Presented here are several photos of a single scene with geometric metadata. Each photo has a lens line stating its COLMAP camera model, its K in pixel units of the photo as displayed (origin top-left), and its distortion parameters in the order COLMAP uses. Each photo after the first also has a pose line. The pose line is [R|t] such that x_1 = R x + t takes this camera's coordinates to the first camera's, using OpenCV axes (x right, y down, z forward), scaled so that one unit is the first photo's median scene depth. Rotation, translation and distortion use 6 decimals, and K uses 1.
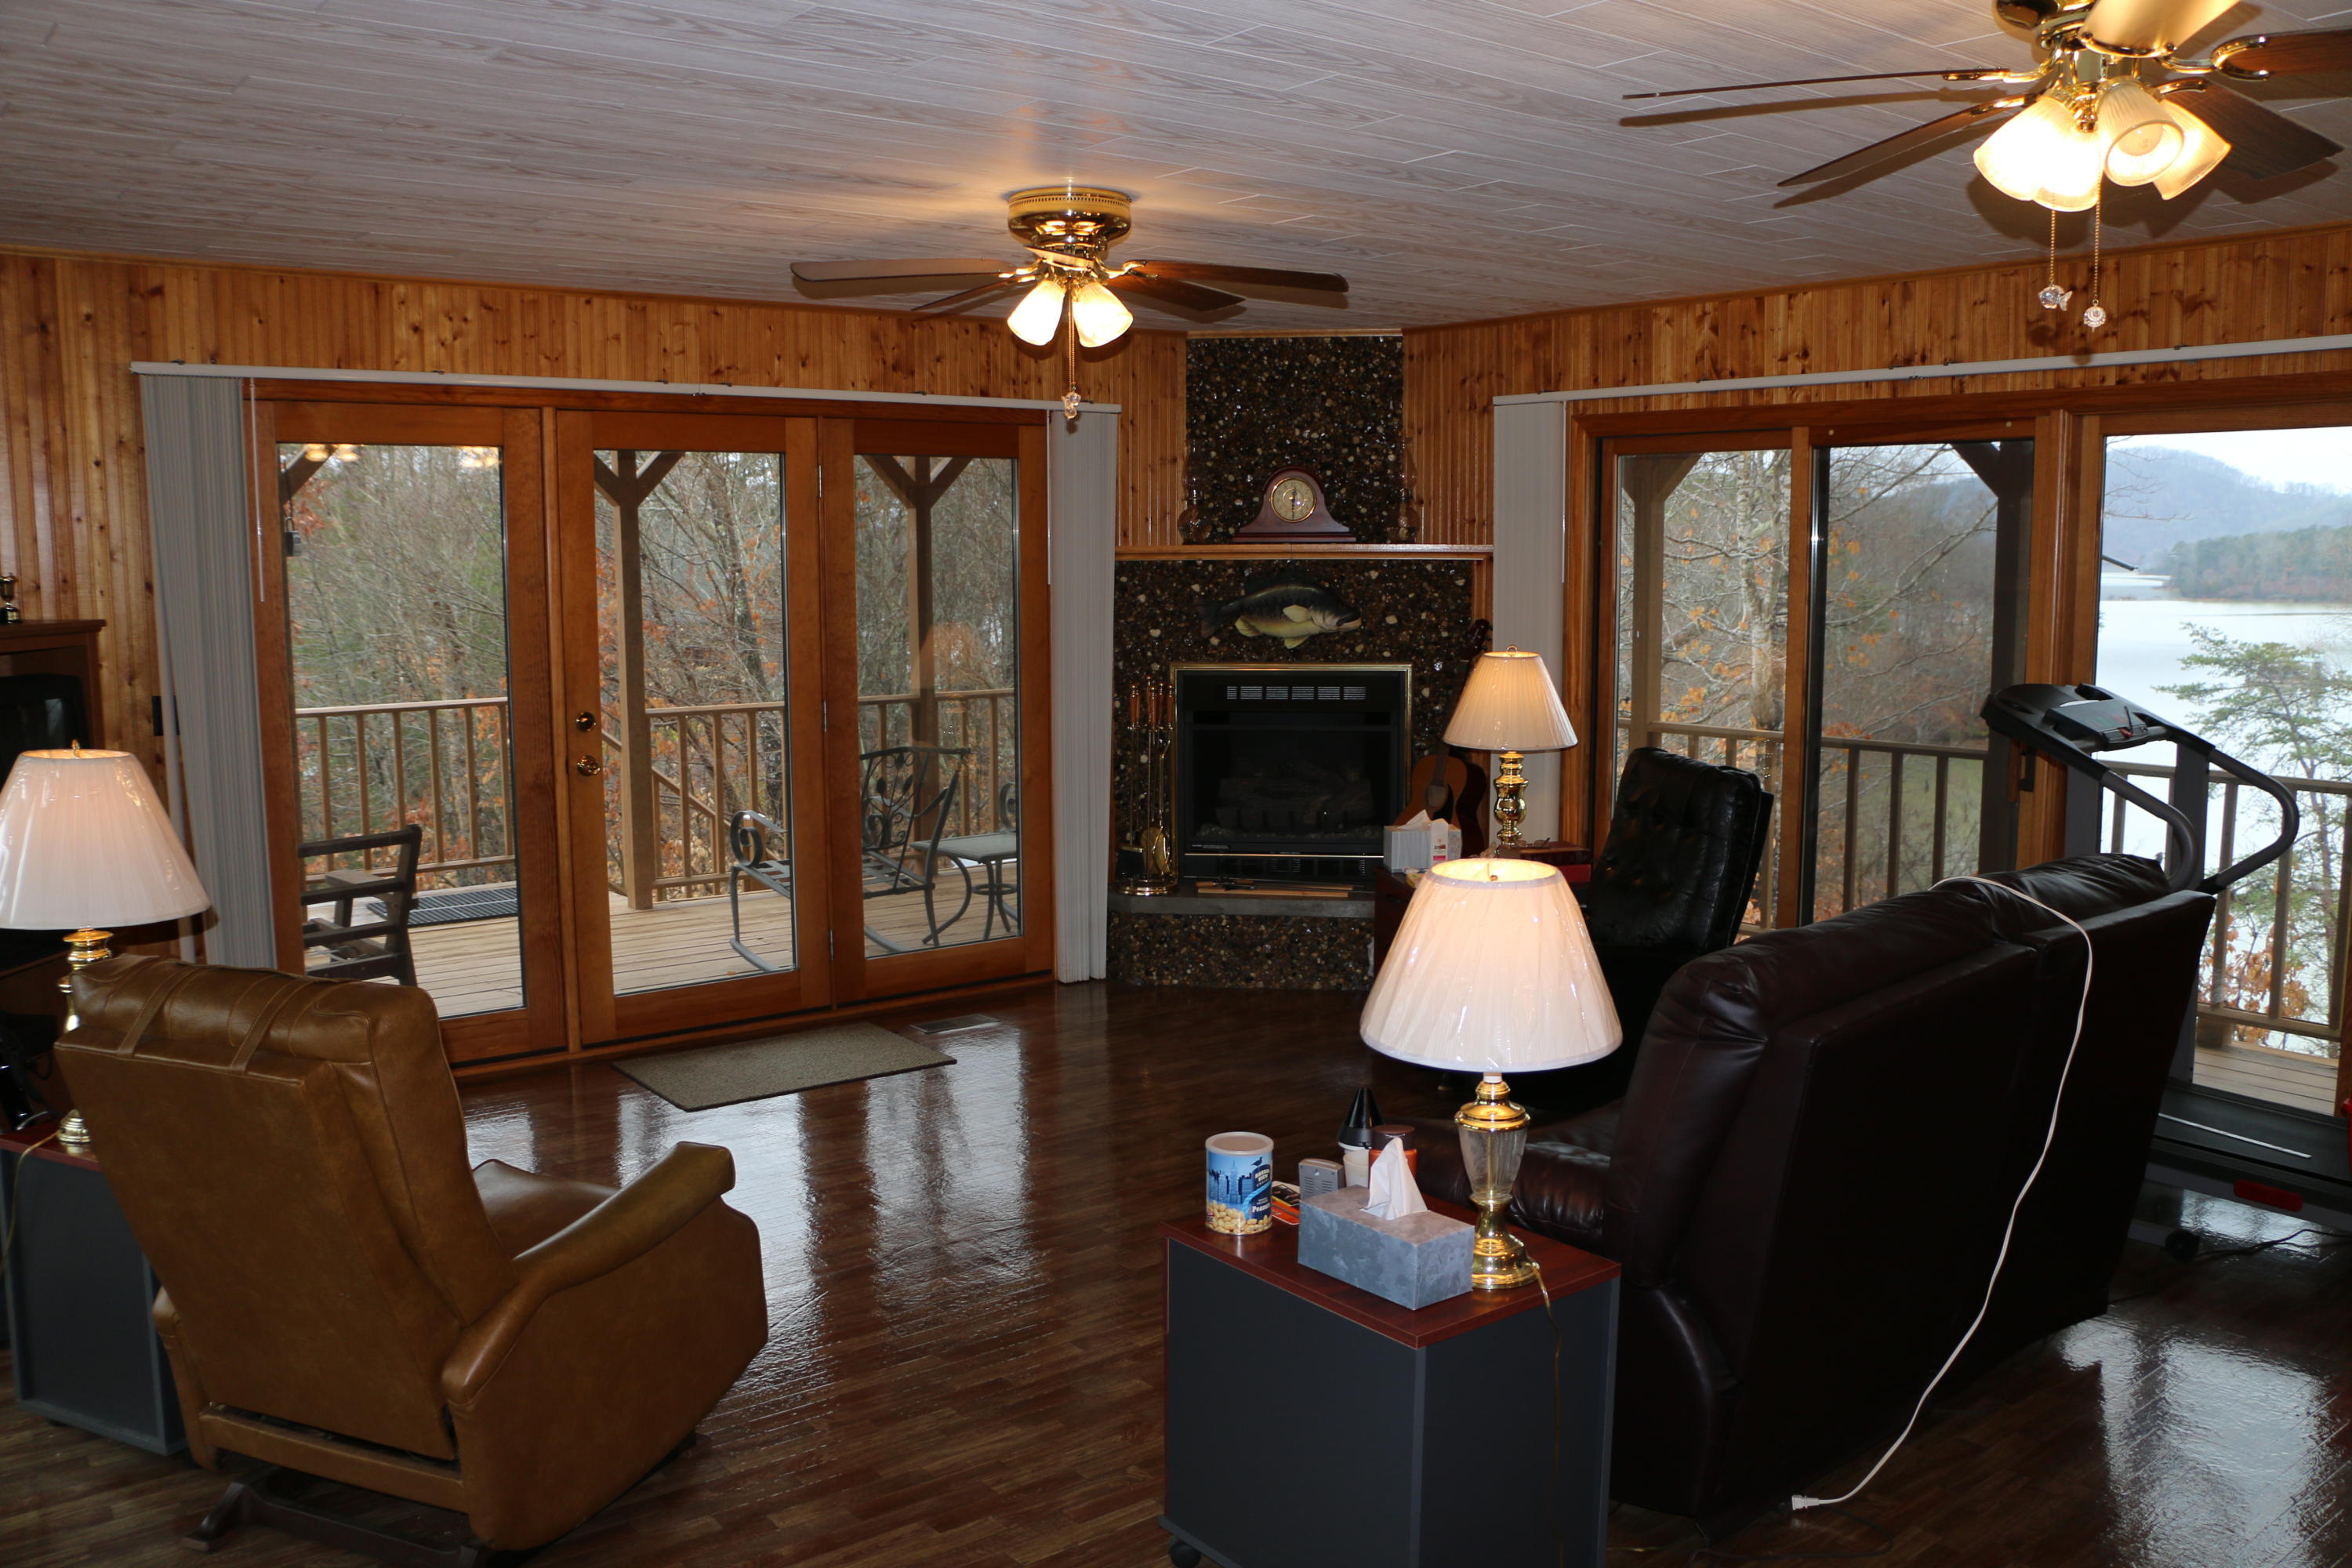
lens RADIAL K [[1910.6, 0, 1185.4], [0, 1910.6, 790.4], [0, 0, 1]] dist [-0.170353, 0.157581]
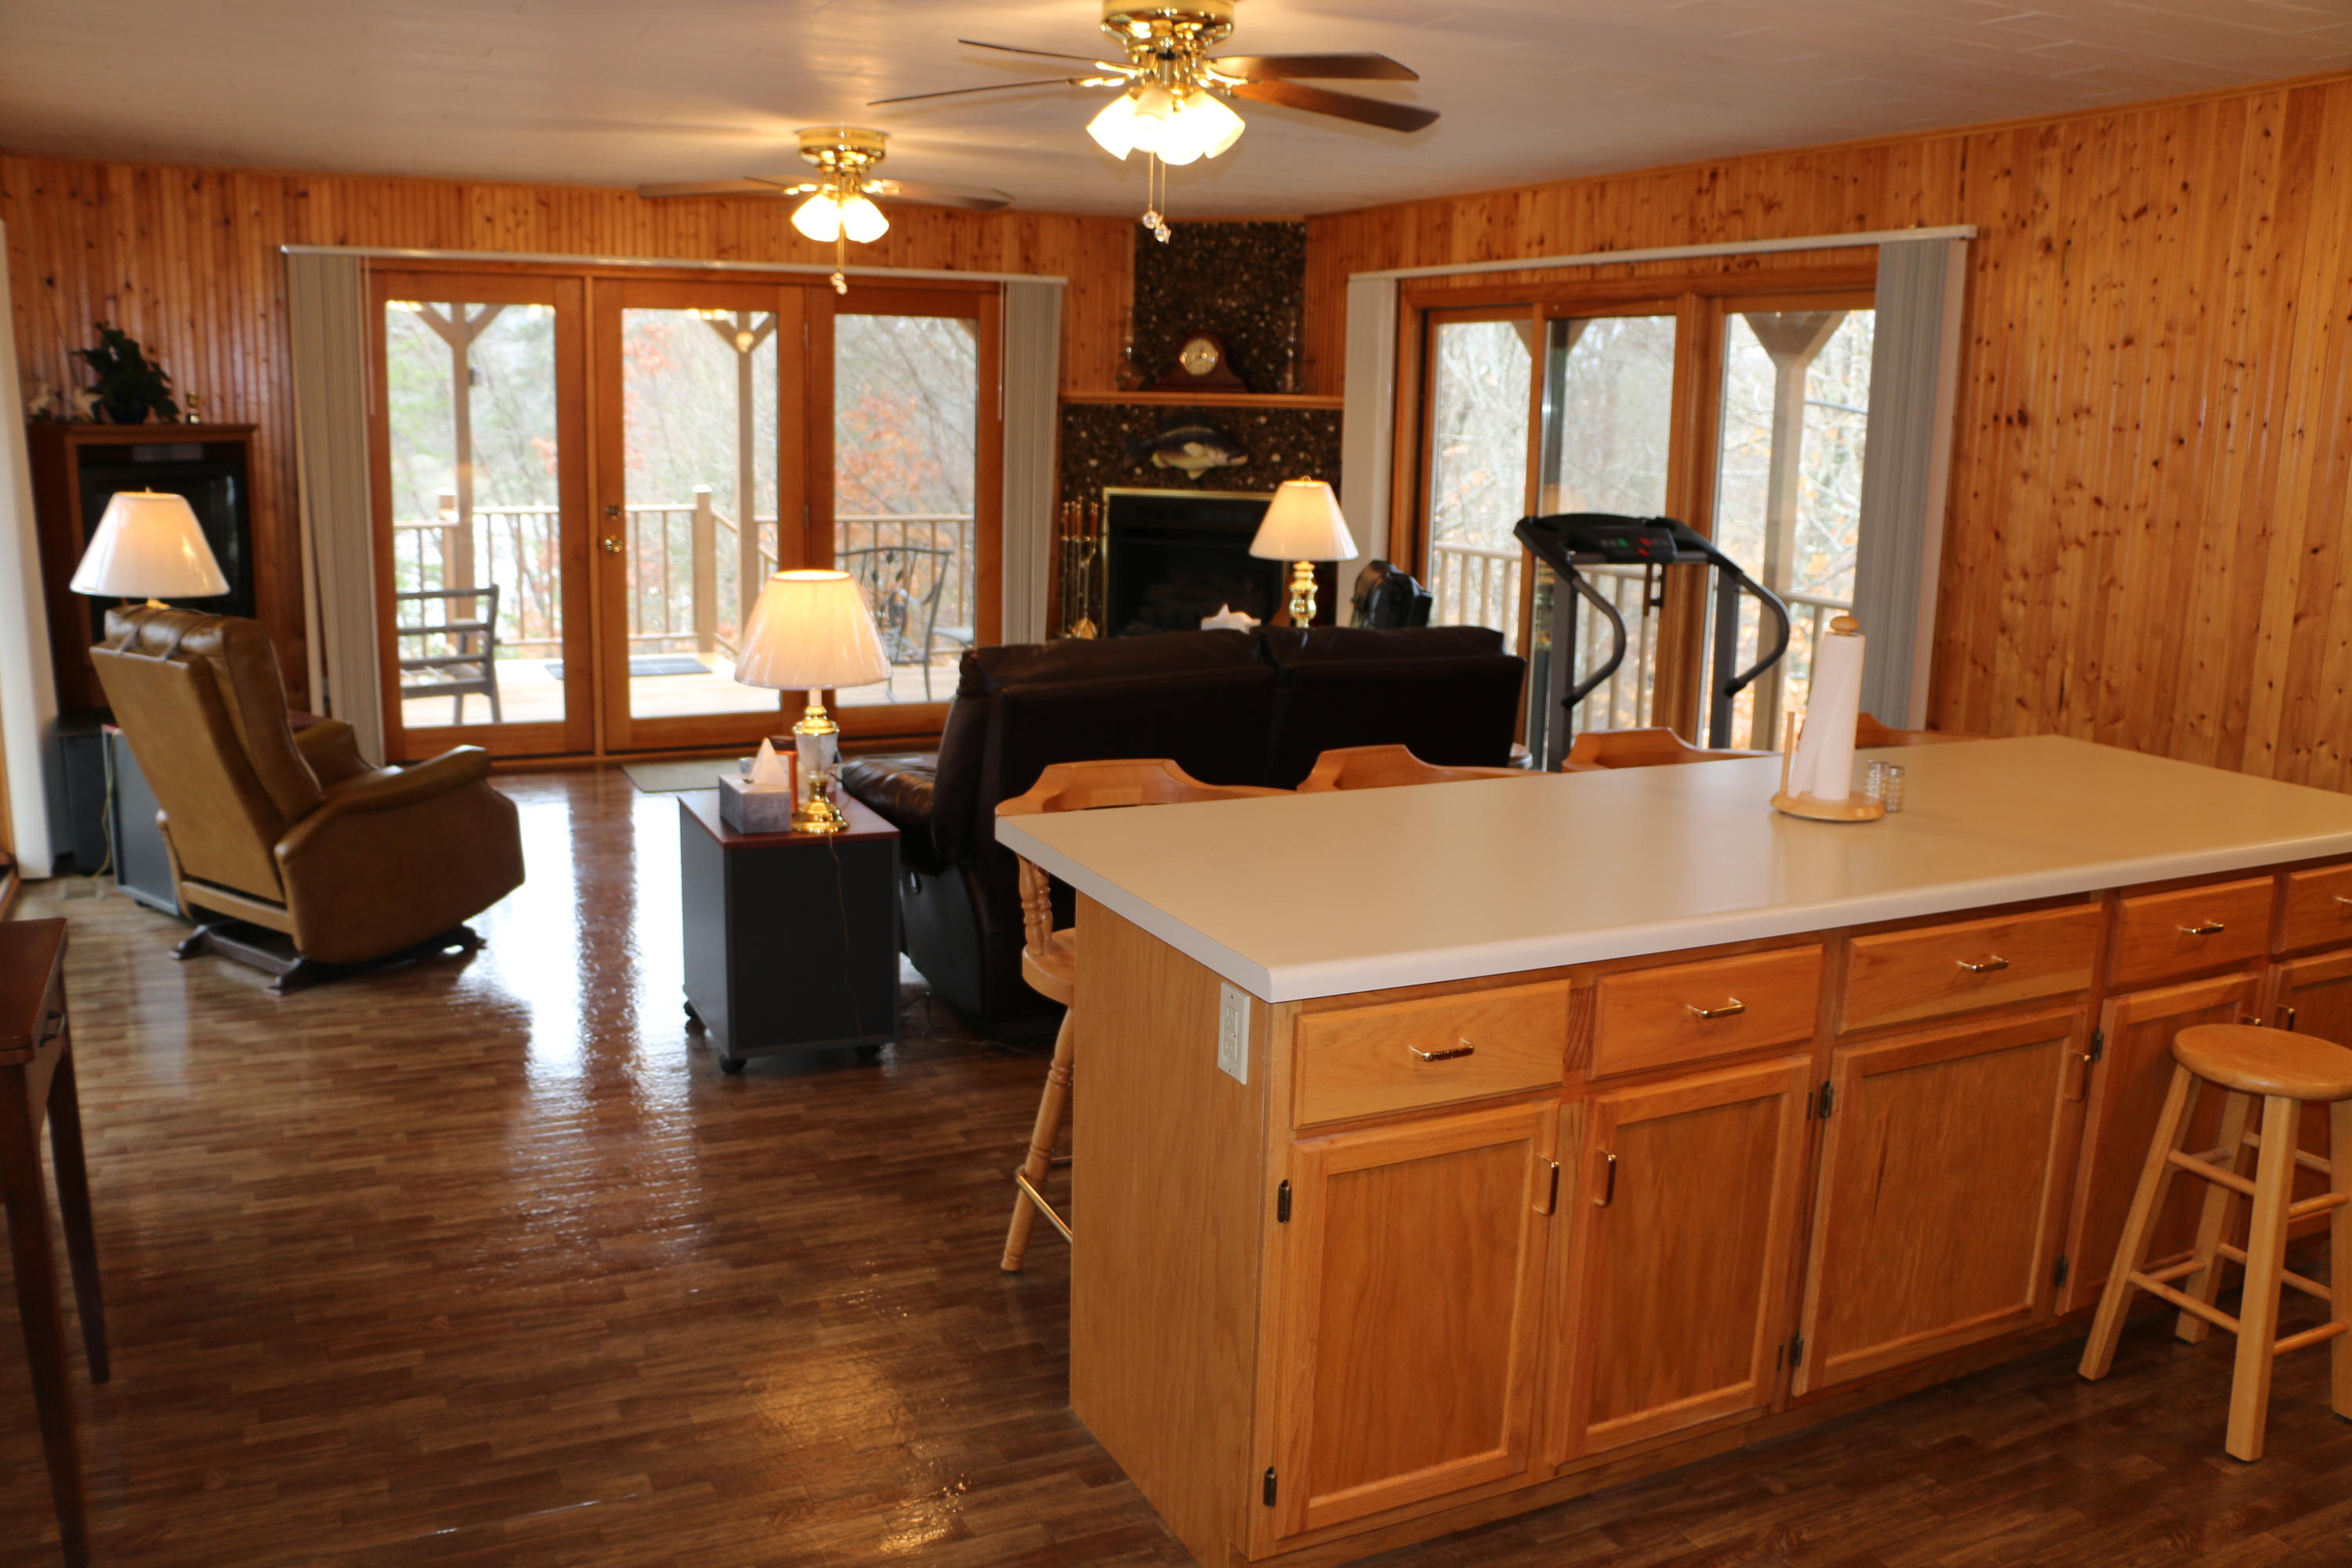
lens RADIAL K [[1910.6, 0, 1185.4], [0, 1910.6, 790.4], [0, 0, 1]] dist [-0.170353, 0.157581]
pose [[0.976960, 0.068816, -0.202021, 0.369170], [-0.054134, 0.995535, 0.077331, 0.036689], [0.206441, -0.064613, 0.976323, -0.247168]]
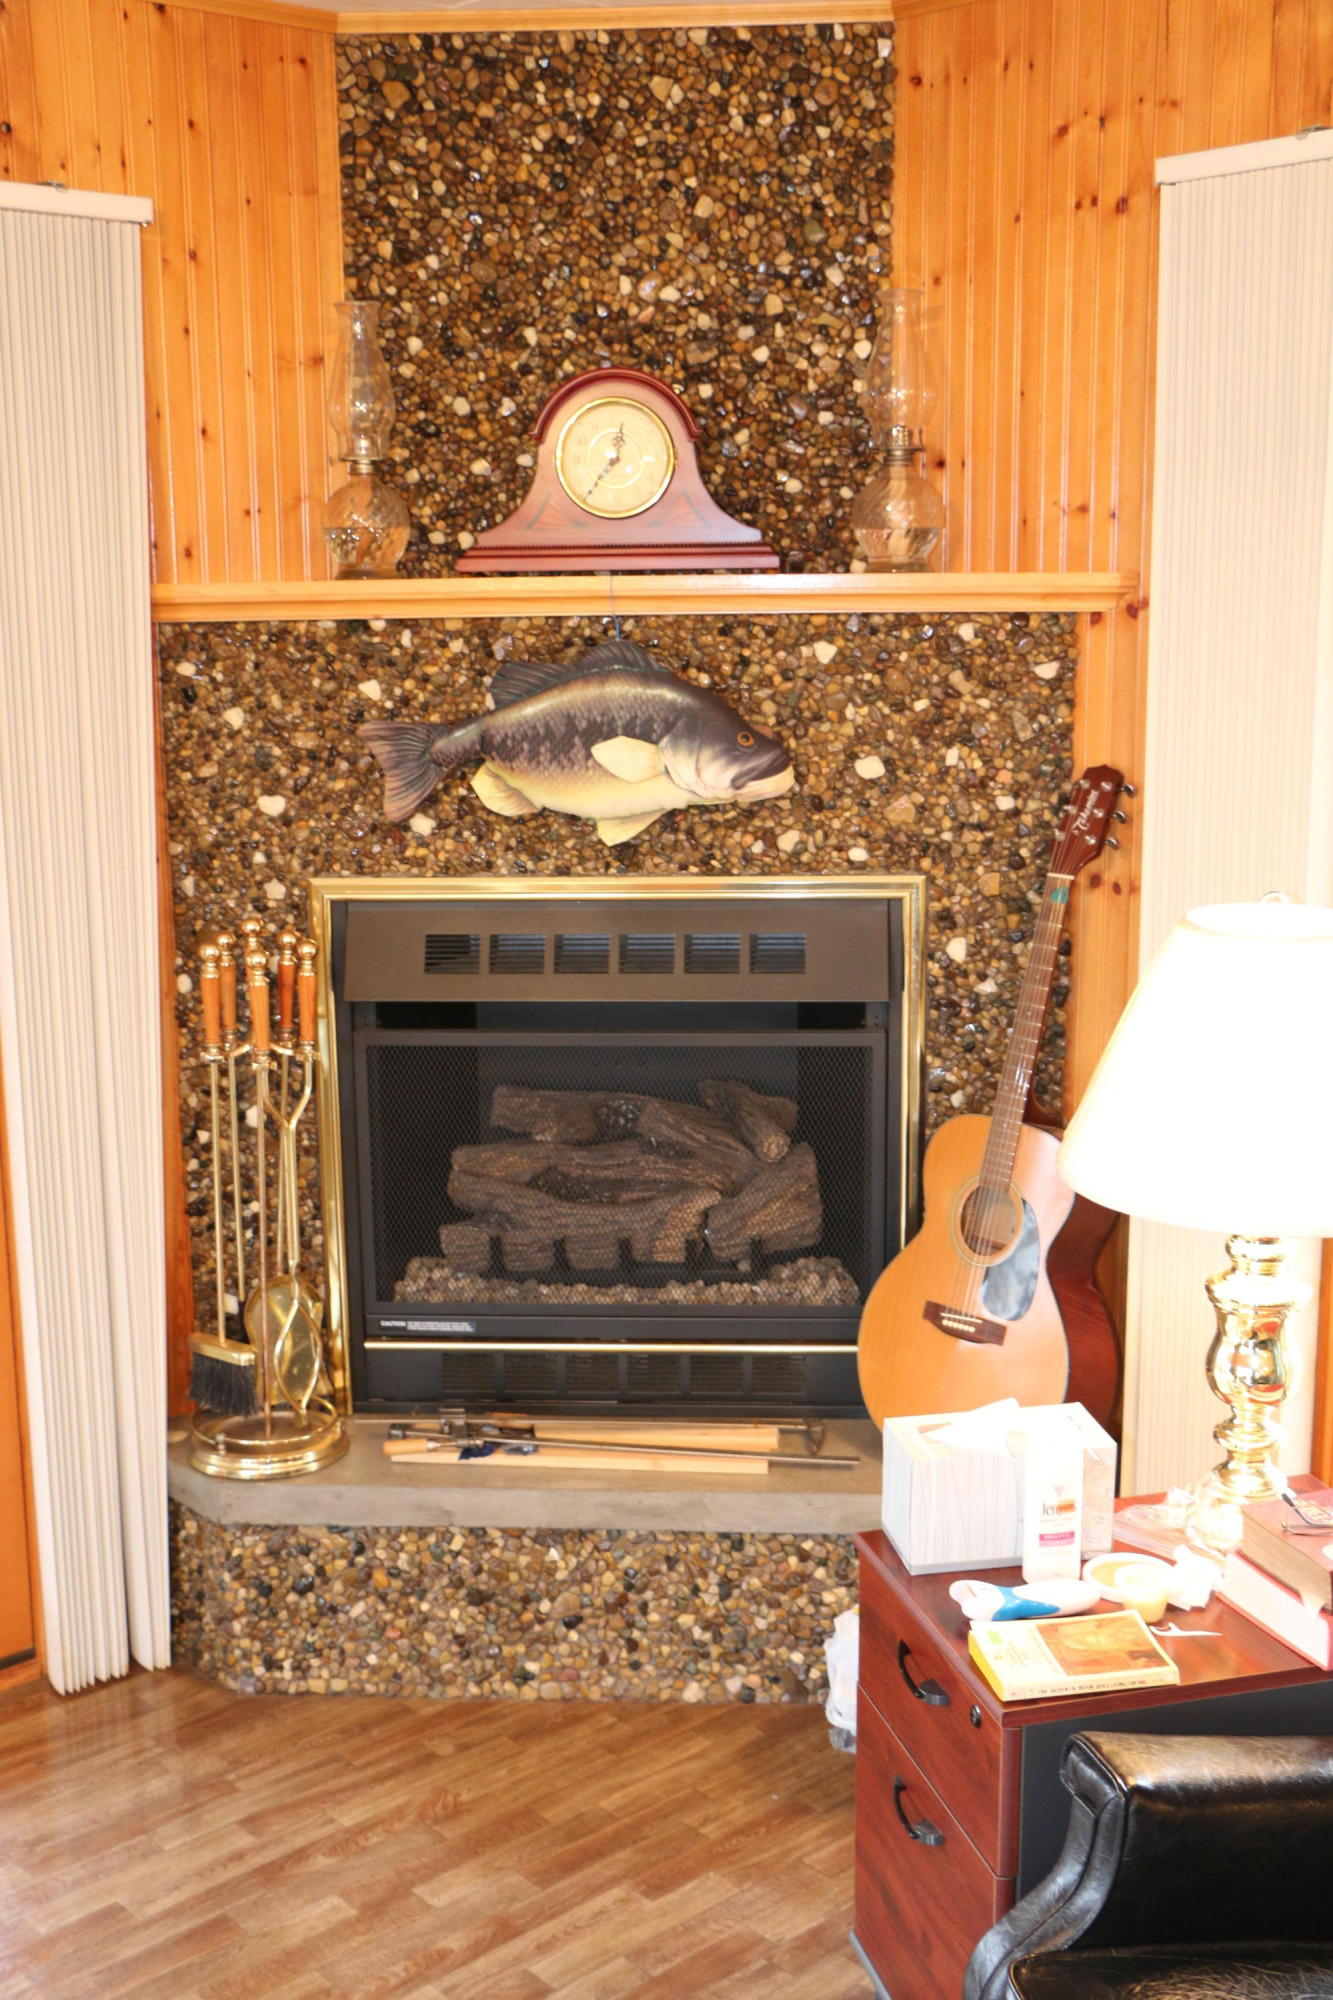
lens RADIAL K [[2327.0, 0, 666.5], [0, 2327.0, 1000.0], [0, 0, 1]] dist [-0.026464, 0.267411]
pose [[0.997959, -0.018687, 0.061056, 0.042867], [0.014679, 0.997748, 0.065445, -0.087498], [-0.062142, -0.064415, 0.995986, 0.618289]]
